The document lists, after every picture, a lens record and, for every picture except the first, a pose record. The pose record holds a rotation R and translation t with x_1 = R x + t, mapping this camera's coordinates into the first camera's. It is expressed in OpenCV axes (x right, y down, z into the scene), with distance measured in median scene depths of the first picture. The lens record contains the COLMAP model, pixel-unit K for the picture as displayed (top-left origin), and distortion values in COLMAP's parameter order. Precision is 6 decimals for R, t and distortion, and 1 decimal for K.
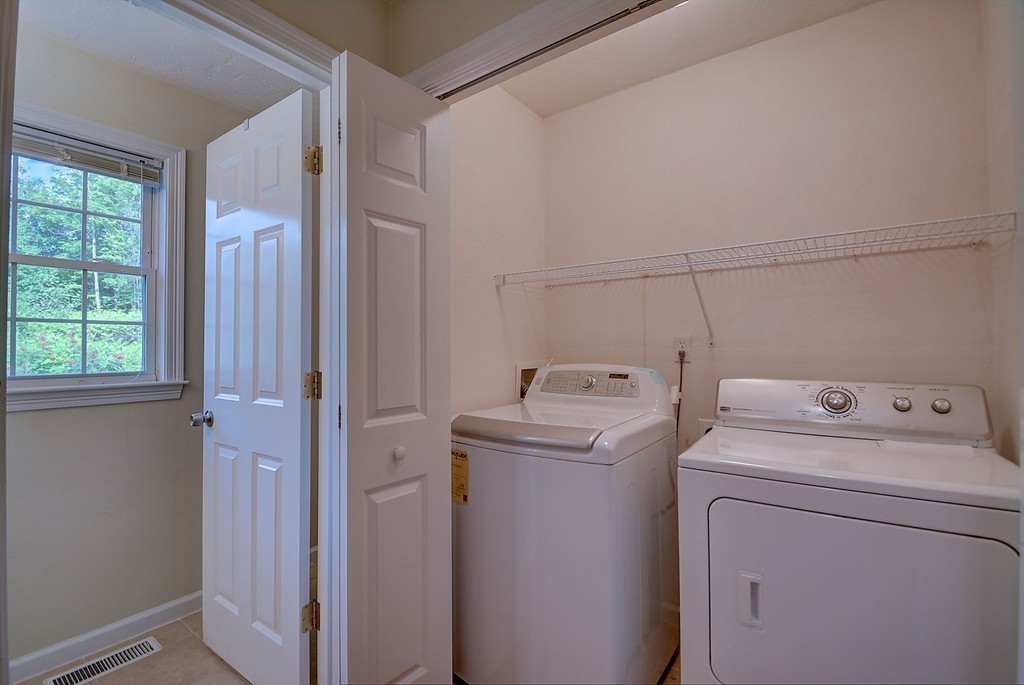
lens RADIAL K [[452.8, 0, 516.6], [0, 452.8, 341.2], [0, 0, 1]] dist [-0.003939, -0.003053]
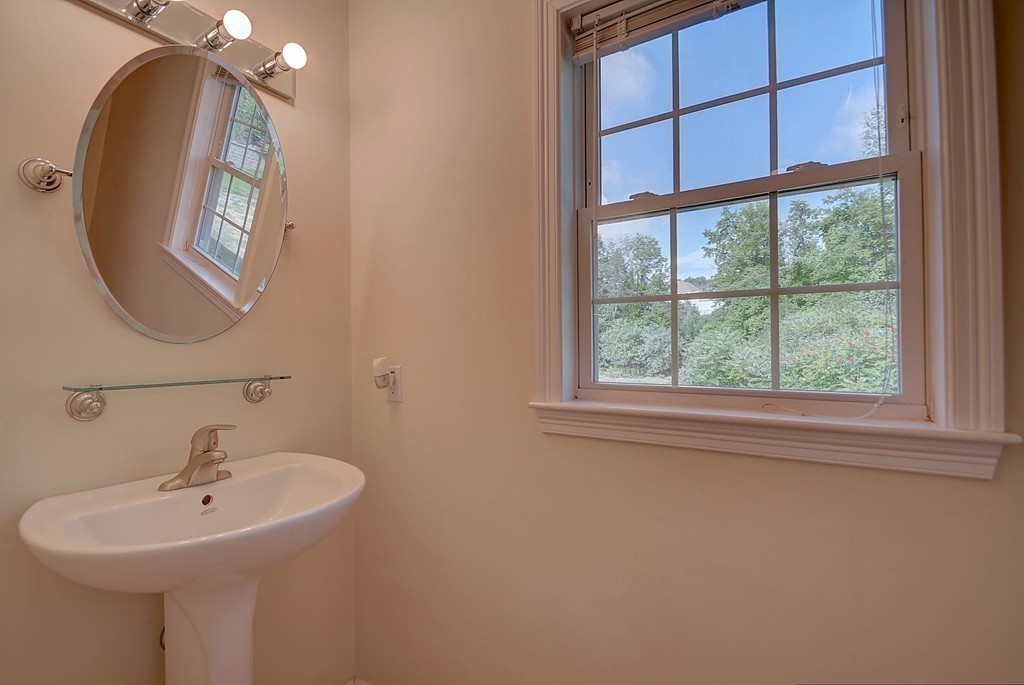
lens RADIAL K [[452.8, 0, 509.0], [0, 452.8, 339.7], [0, 0, 1]] dist [-0.003939, -0.003053]
pose [[0.065197, -0.010649, -0.997816, -0.083908], [0.019490, 0.999766, -0.009396, 0.002060], [0.997682, -0.018835, 0.065389, 0.120318]]
